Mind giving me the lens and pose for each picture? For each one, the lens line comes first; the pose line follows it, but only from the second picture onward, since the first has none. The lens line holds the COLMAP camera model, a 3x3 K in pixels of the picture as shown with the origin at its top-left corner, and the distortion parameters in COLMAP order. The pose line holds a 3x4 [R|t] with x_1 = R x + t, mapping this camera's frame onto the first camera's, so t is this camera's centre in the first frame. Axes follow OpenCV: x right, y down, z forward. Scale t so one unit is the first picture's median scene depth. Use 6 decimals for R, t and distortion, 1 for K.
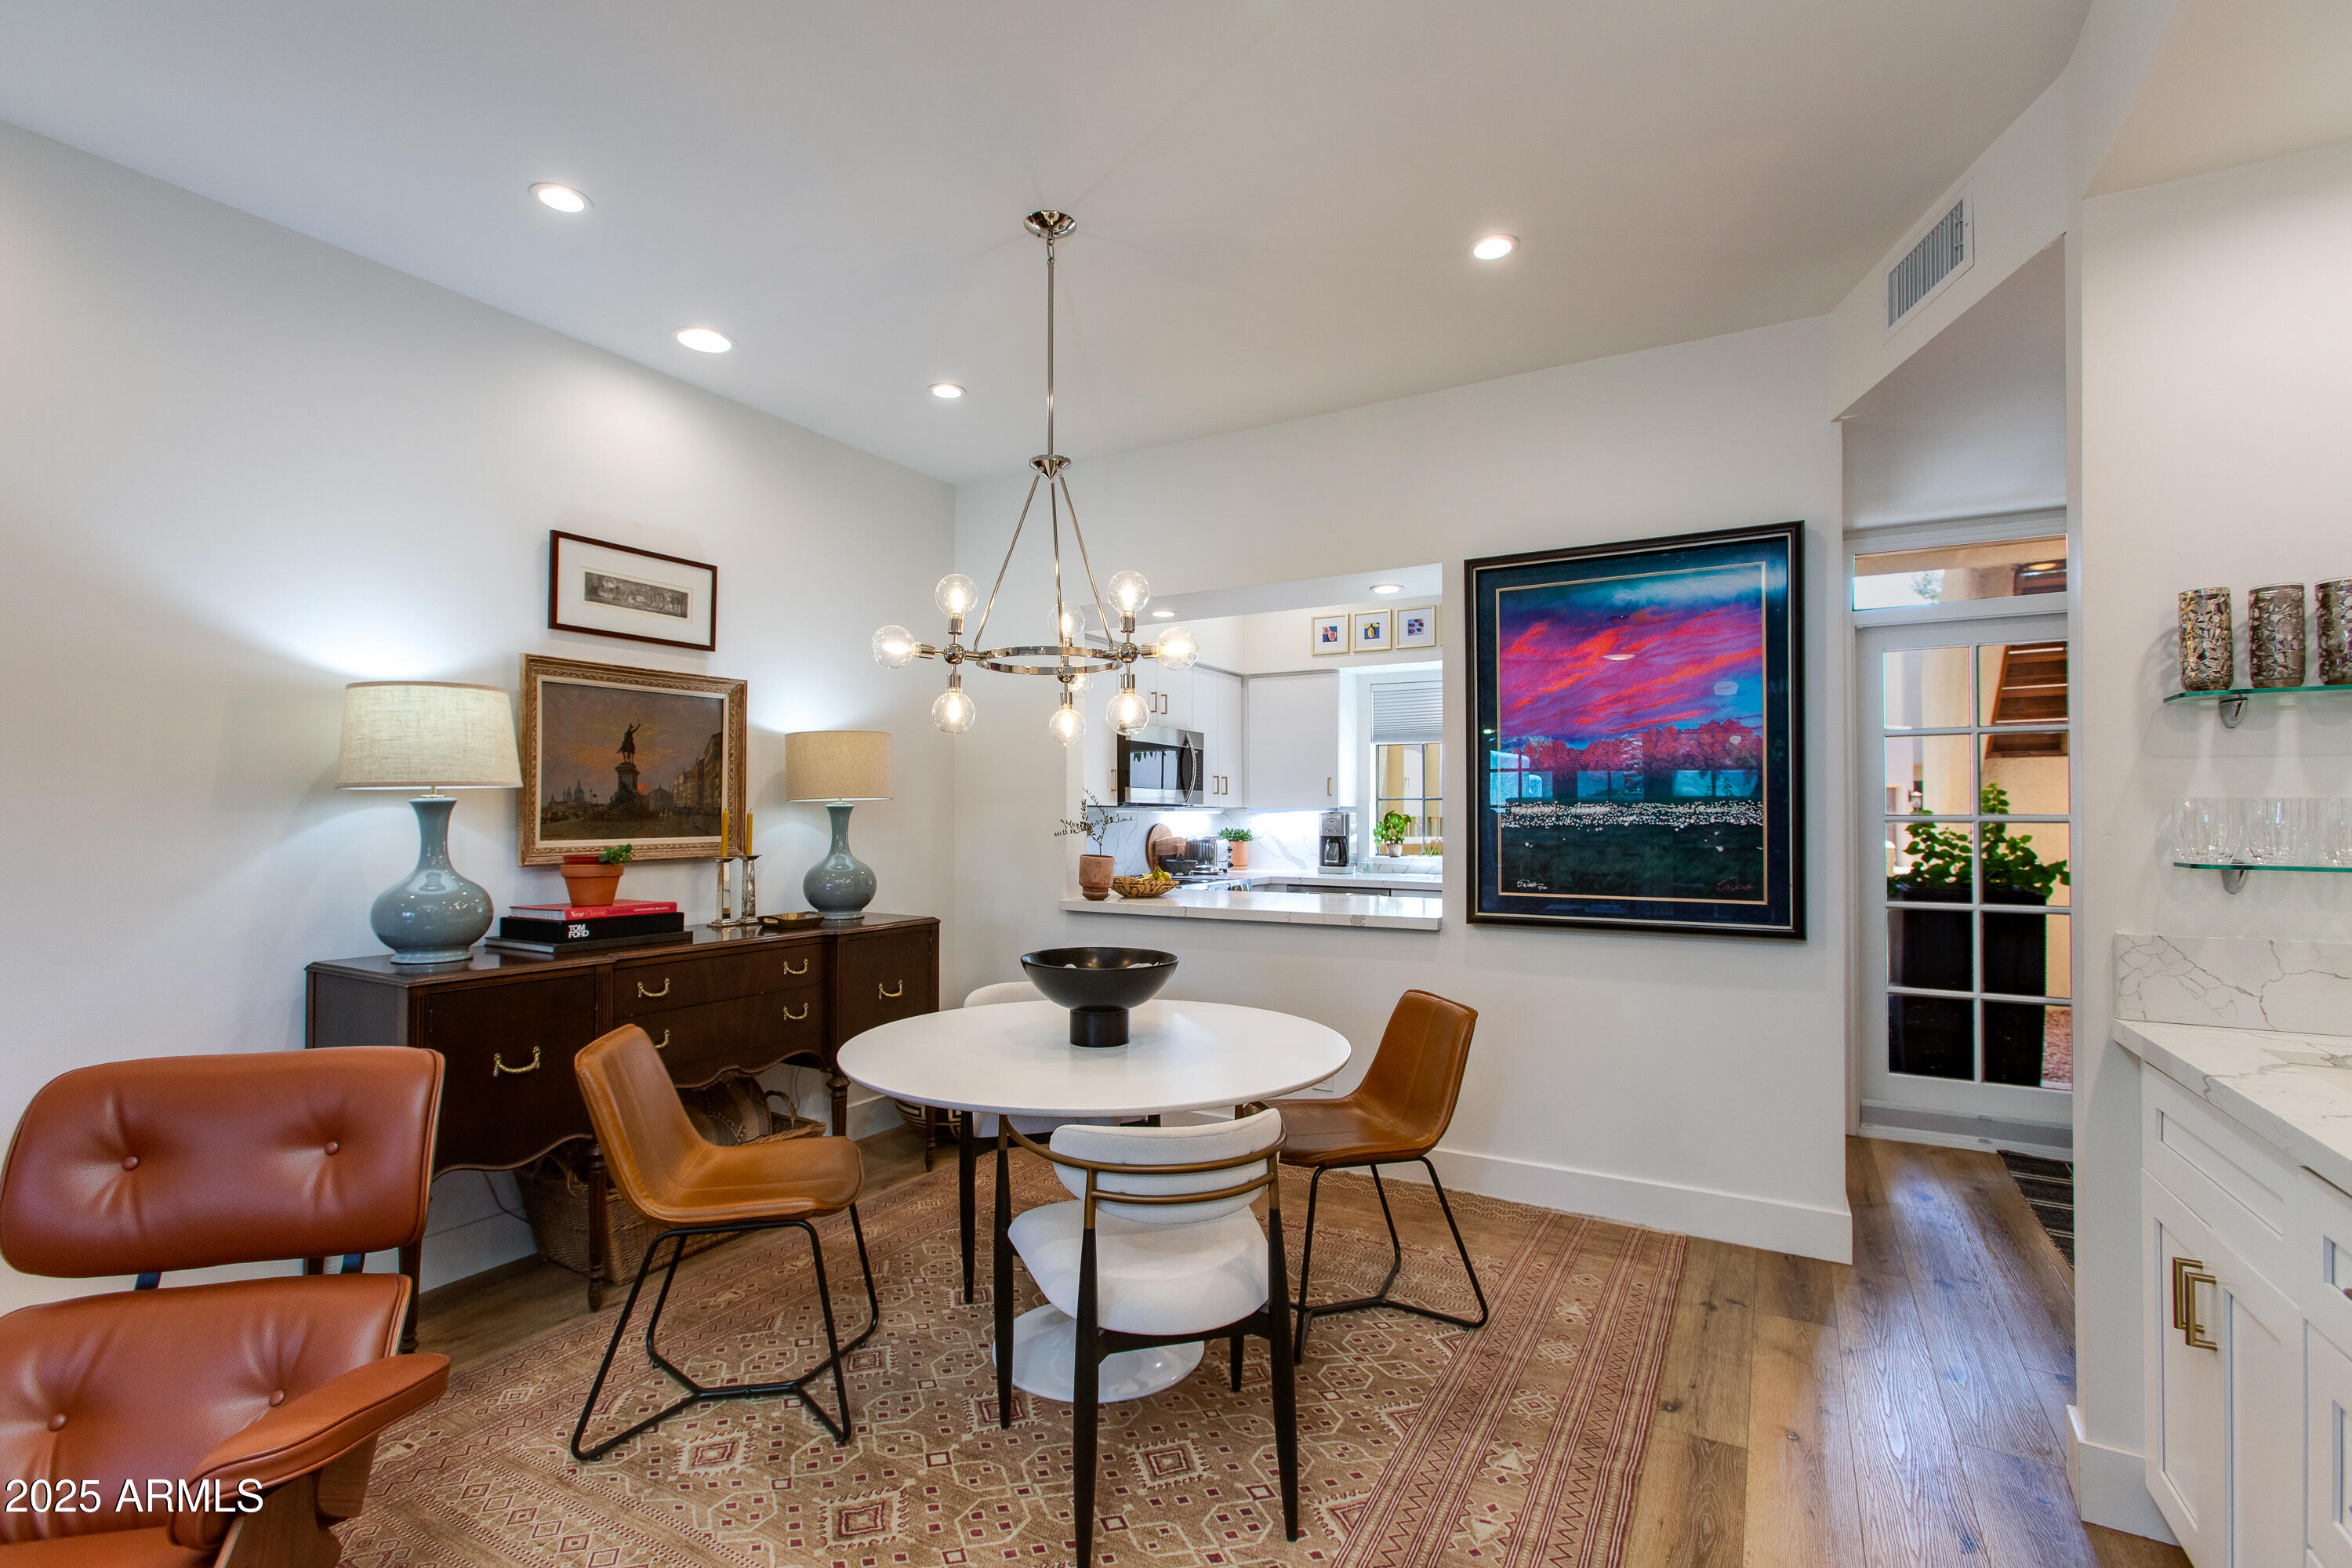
lens RADIAL K [[1091.4, 0, 1175.8], [0, 1091.4, 796.7], [0, 0, 1]] dist [-0.002332, -0.000368]
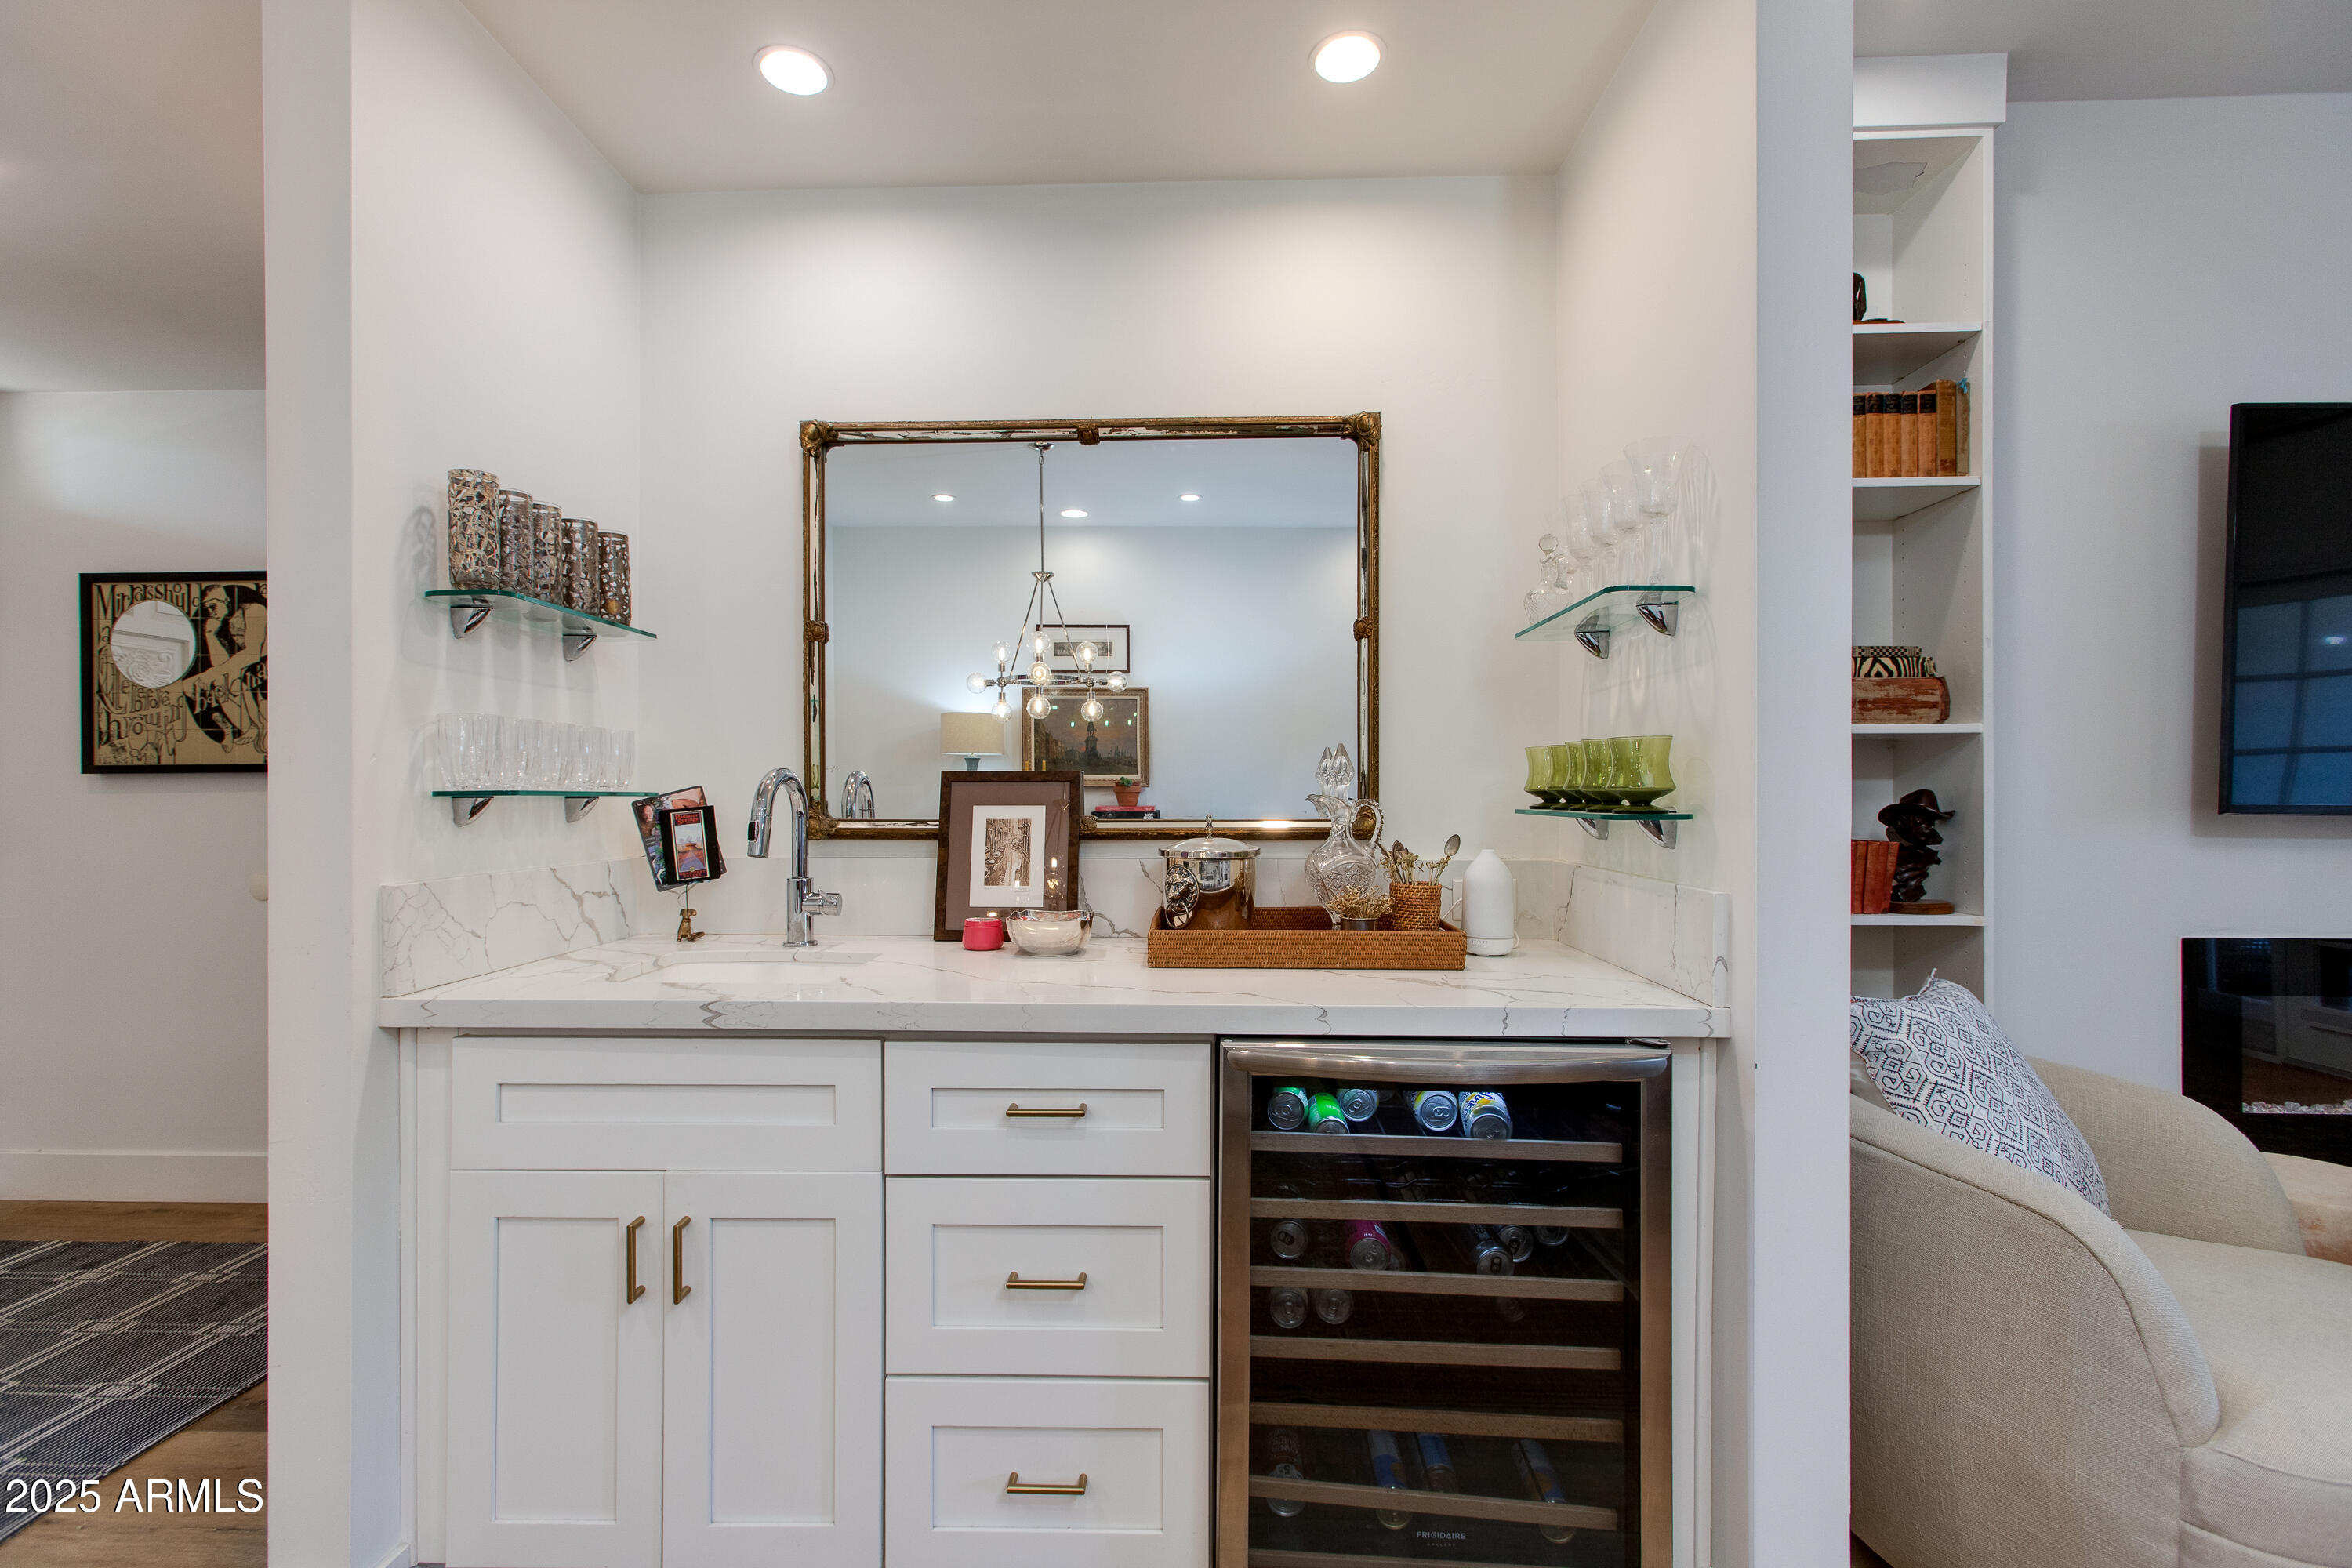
lens RADIAL K [[1065.5, 0, 1174.6], [0, 1065.5, 802.1], [0, 0, 1]] dist [-0.001452, -0.000205]
pose [[-0.456233, -0.006492, 0.889837, -0.036050], [-0.016029, 0.999871, -0.000924, 0.039593], [-0.889716, -0.014685, -0.456278, 0.573127]]
